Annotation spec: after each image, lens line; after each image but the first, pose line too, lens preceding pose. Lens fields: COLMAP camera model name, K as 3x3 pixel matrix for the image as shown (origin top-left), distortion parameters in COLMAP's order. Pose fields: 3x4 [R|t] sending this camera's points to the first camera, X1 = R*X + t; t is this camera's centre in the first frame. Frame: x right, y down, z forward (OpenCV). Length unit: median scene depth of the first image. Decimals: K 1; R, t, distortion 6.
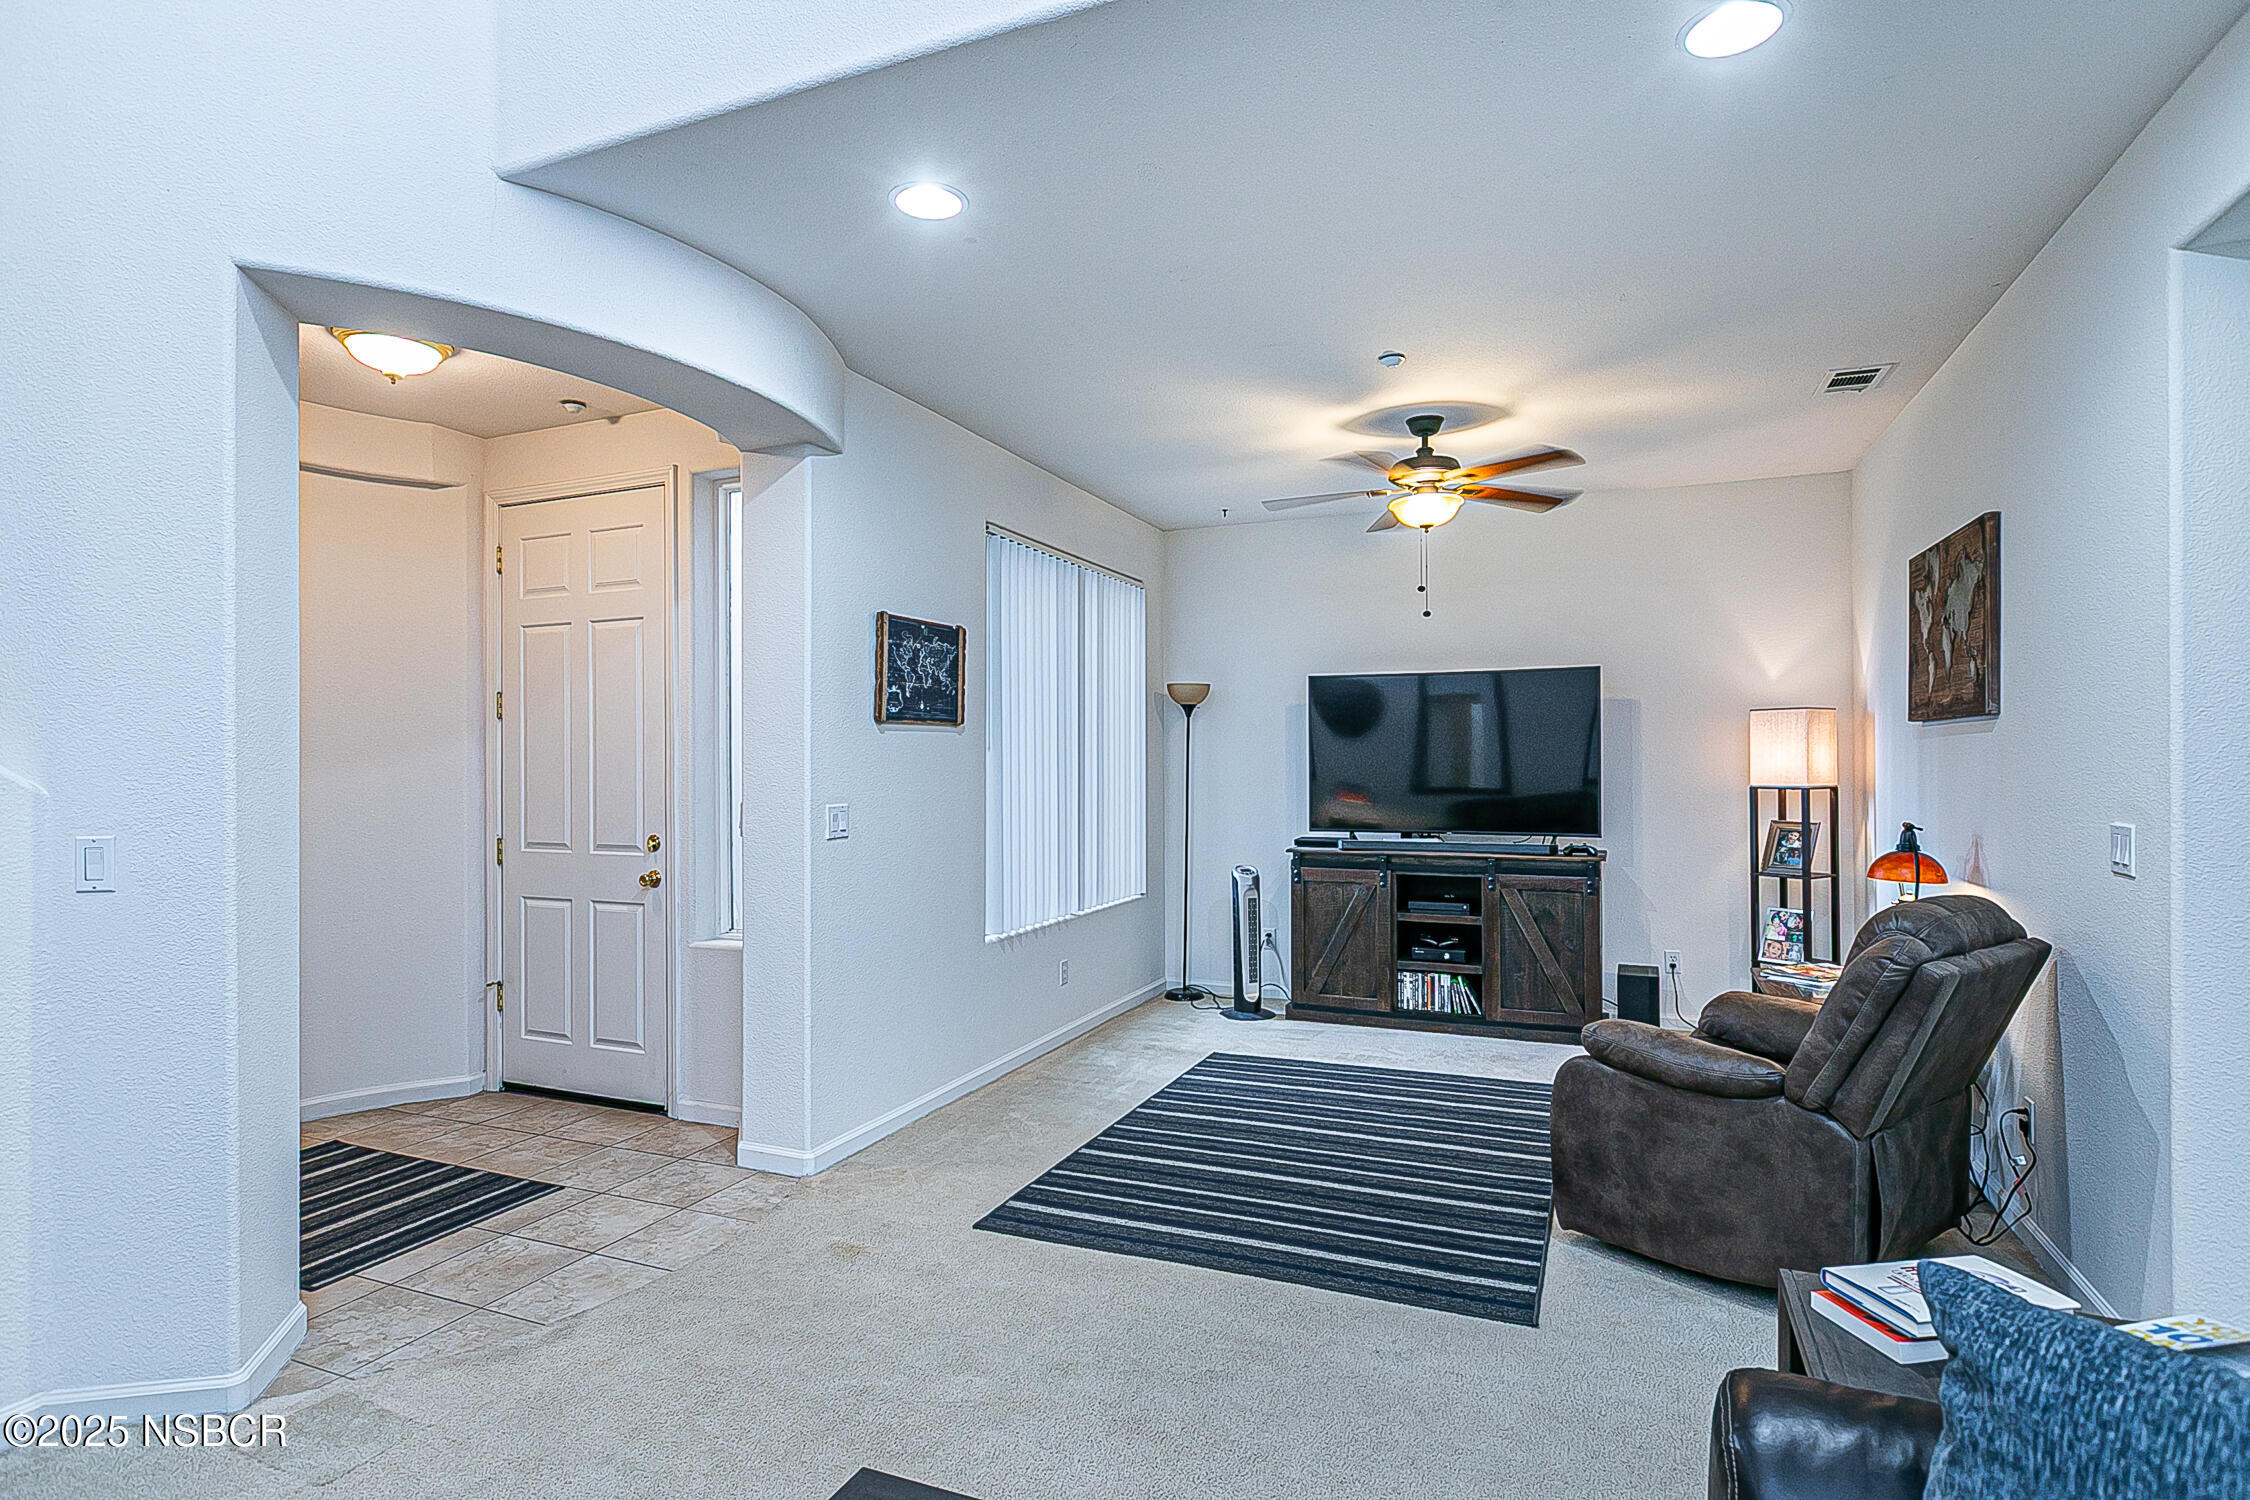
lens RADIAL K [[1142.7, 0, 1124.2], [0, 1142.7, 759.5], [0, 0, 1]] dist [-0.005297, 0.001020]
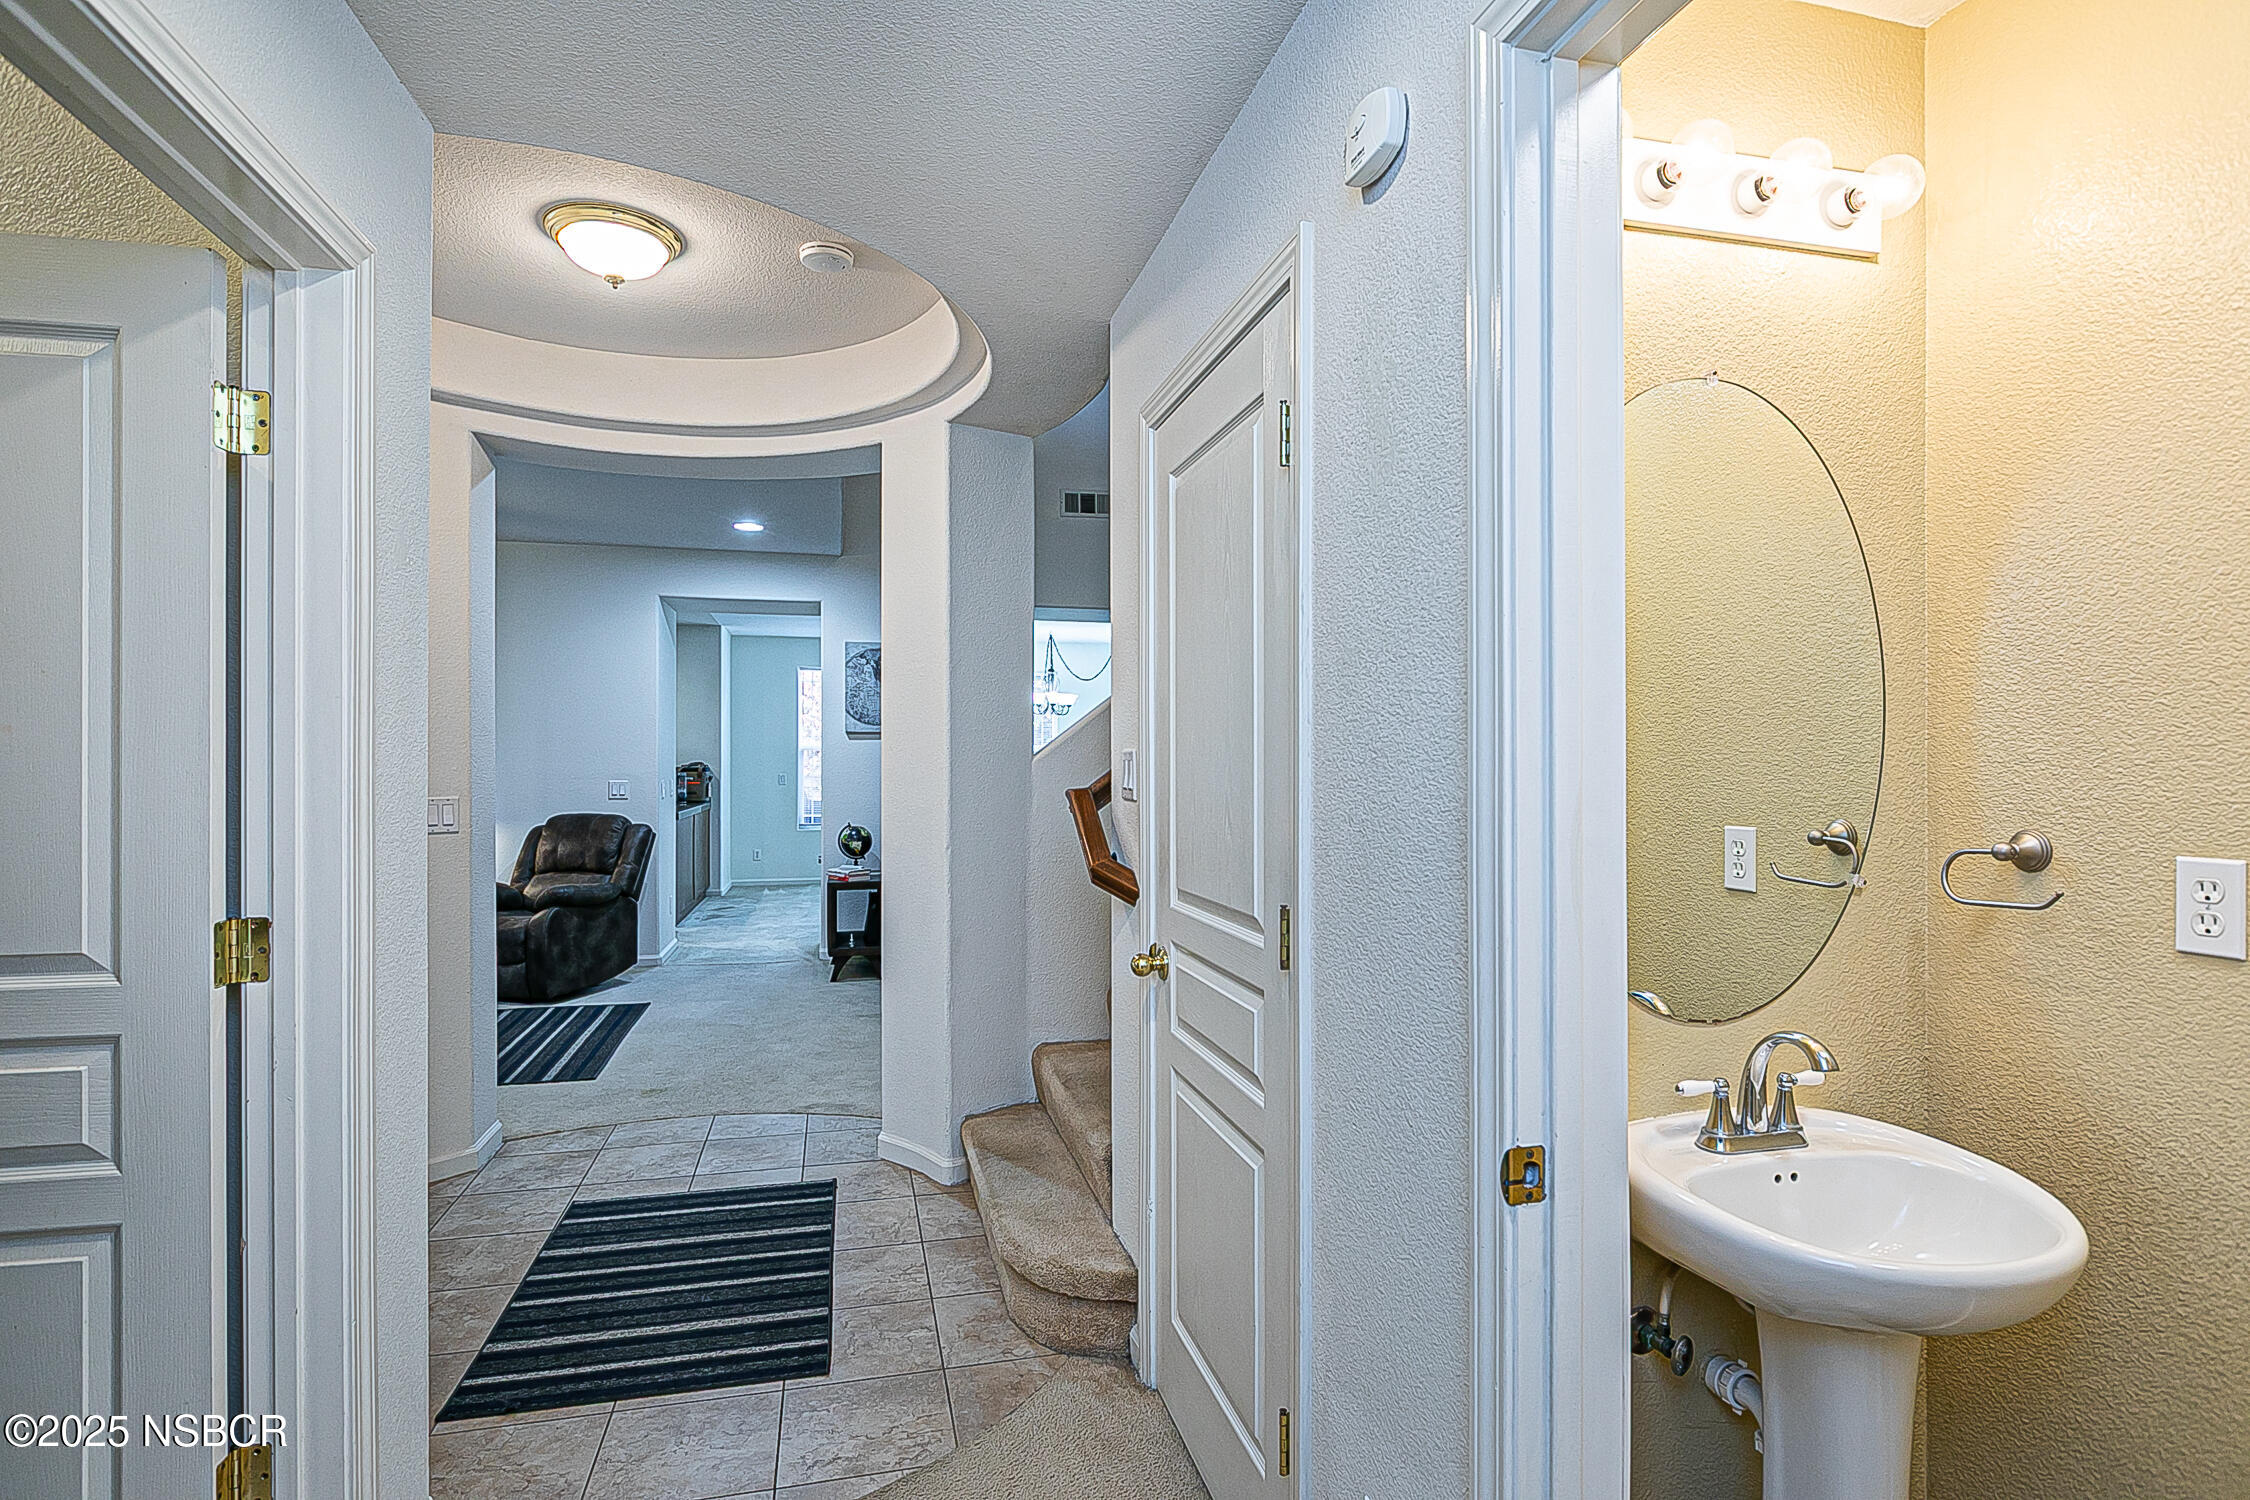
lens RADIAL K [[1142.7, 0, 1124.2], [0, 1142.7, 759.5], [0, 0, 1]] dist [-0.005297, 0.001020]
pose [[-0.601252, 0.007514, 0.799024, -1.058671], [0.007437, 0.999965, -0.003807, 0.012991], [-0.799025, 0.003654, -0.601286, 0.837870]]
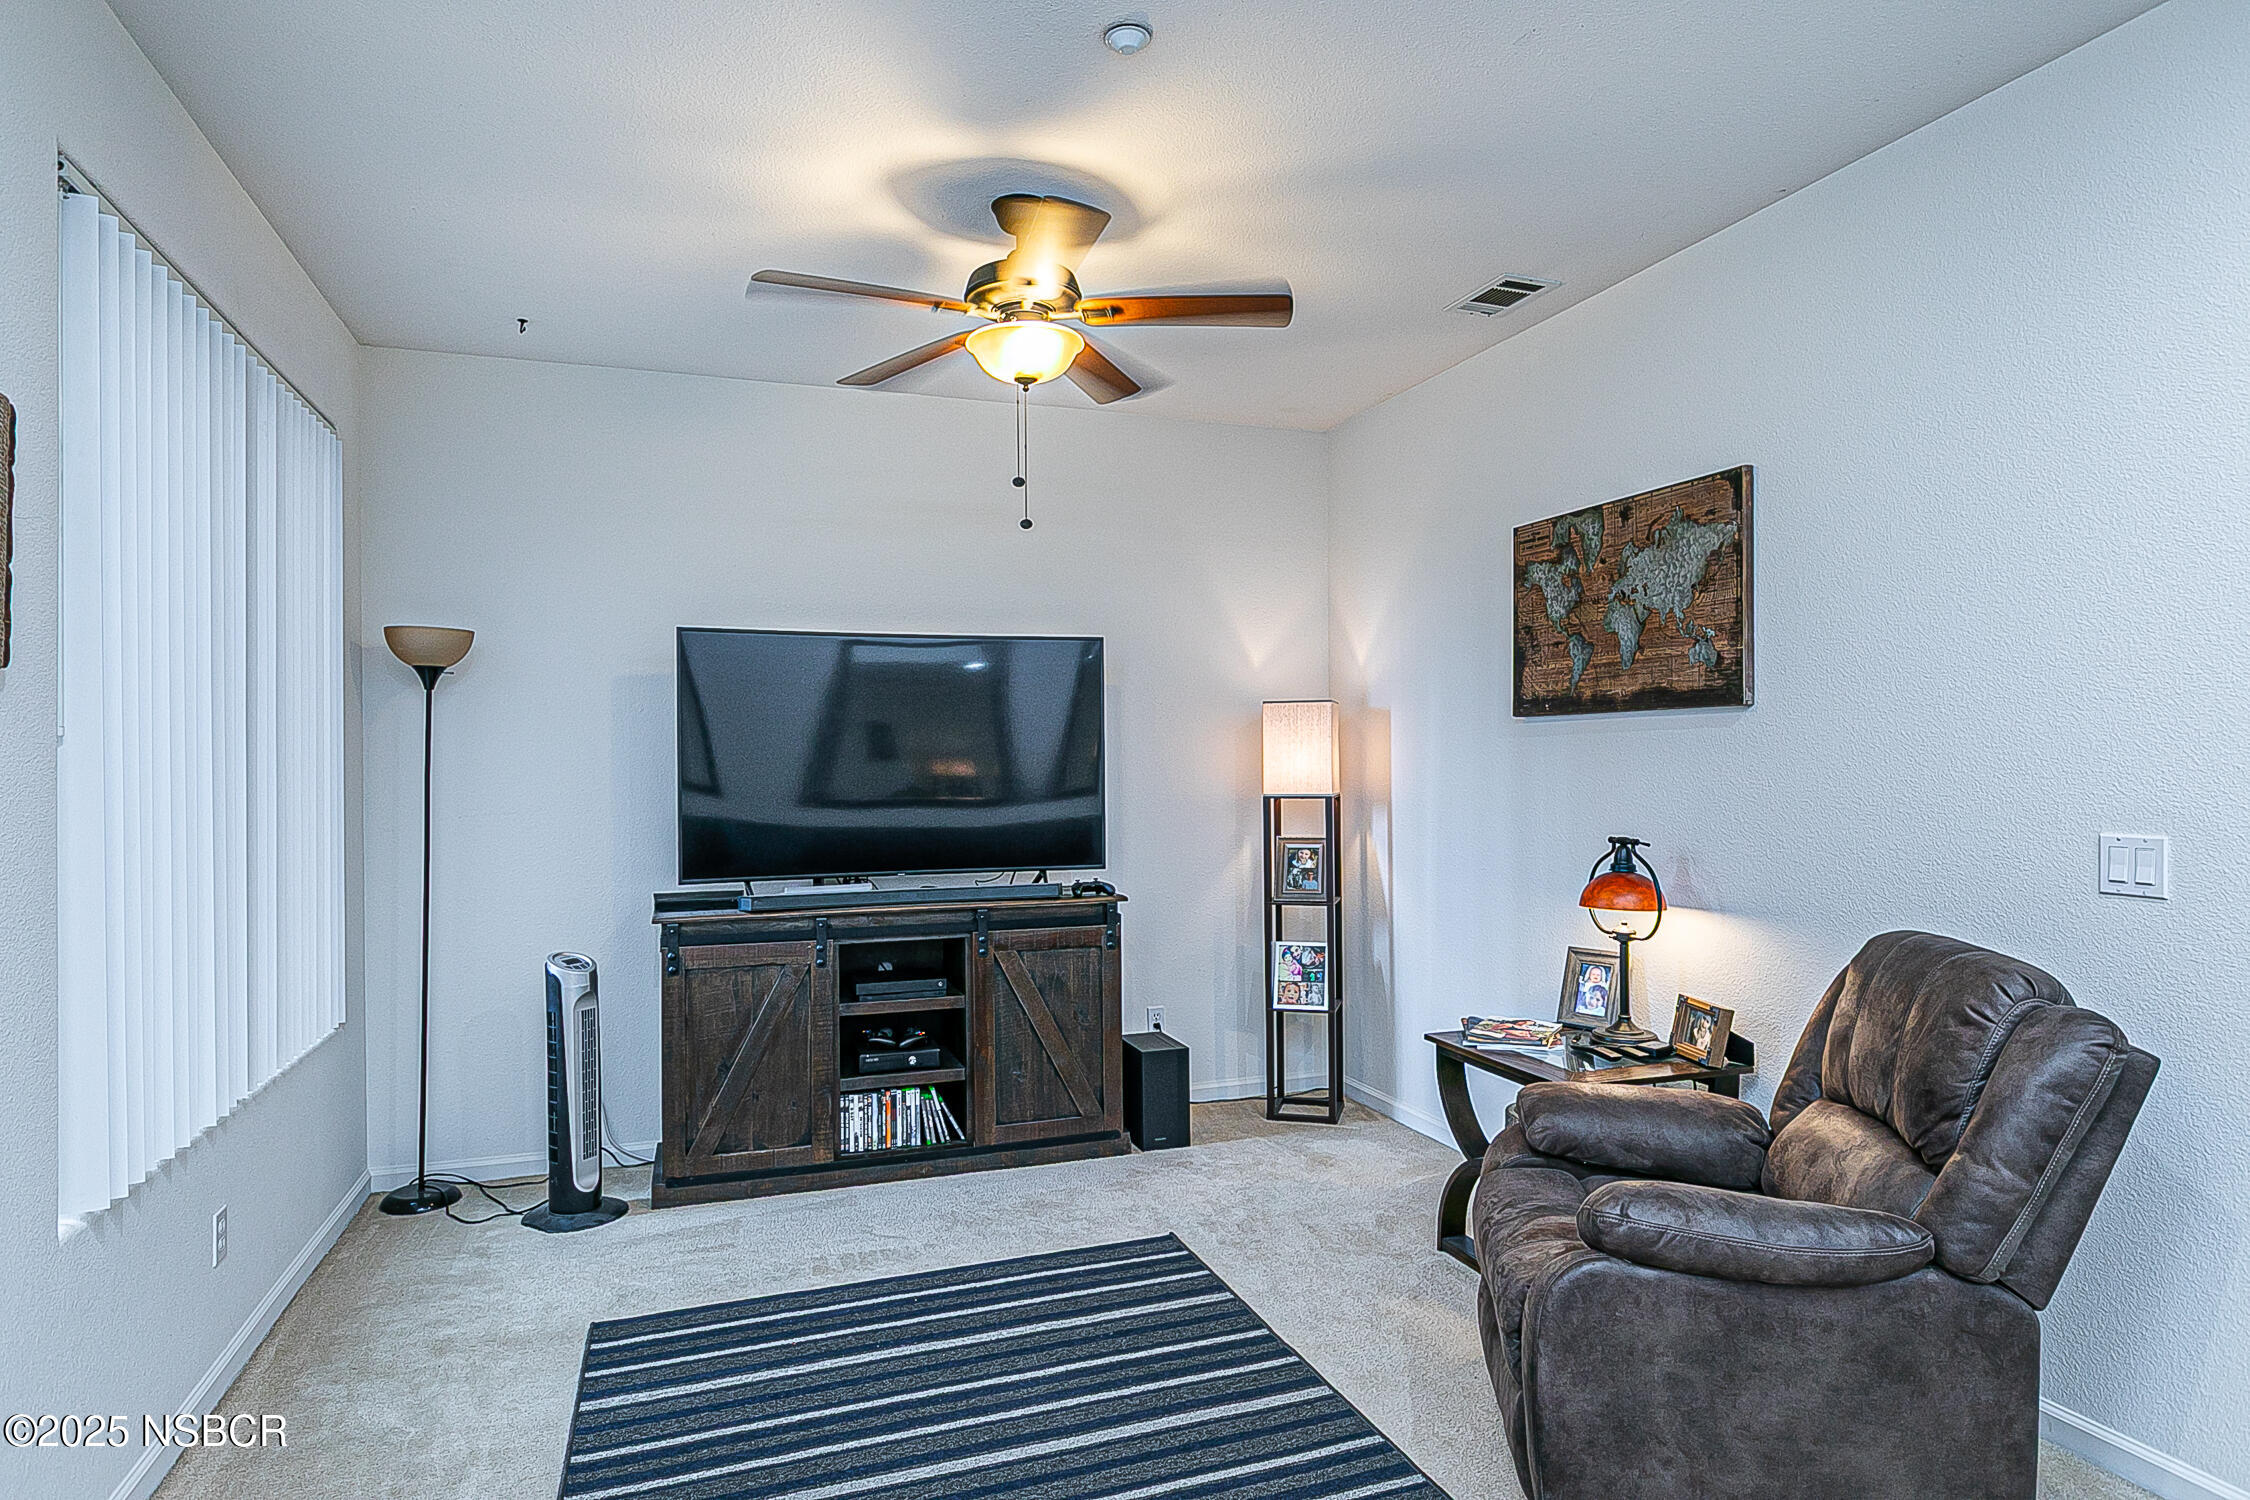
lens RADIAL K [[1254.0, 0, 1128.4], [0, 1254.0, 761.4], [0, 0, 1]] dist [-0.007798, -0.002148]
pose [[0.731039, -0.001576, 0.682333, -0.126167], [0.004853, 0.999984, -0.002889, 0.001136], [-0.682318, 0.005424, 0.731035, 0.392790]]
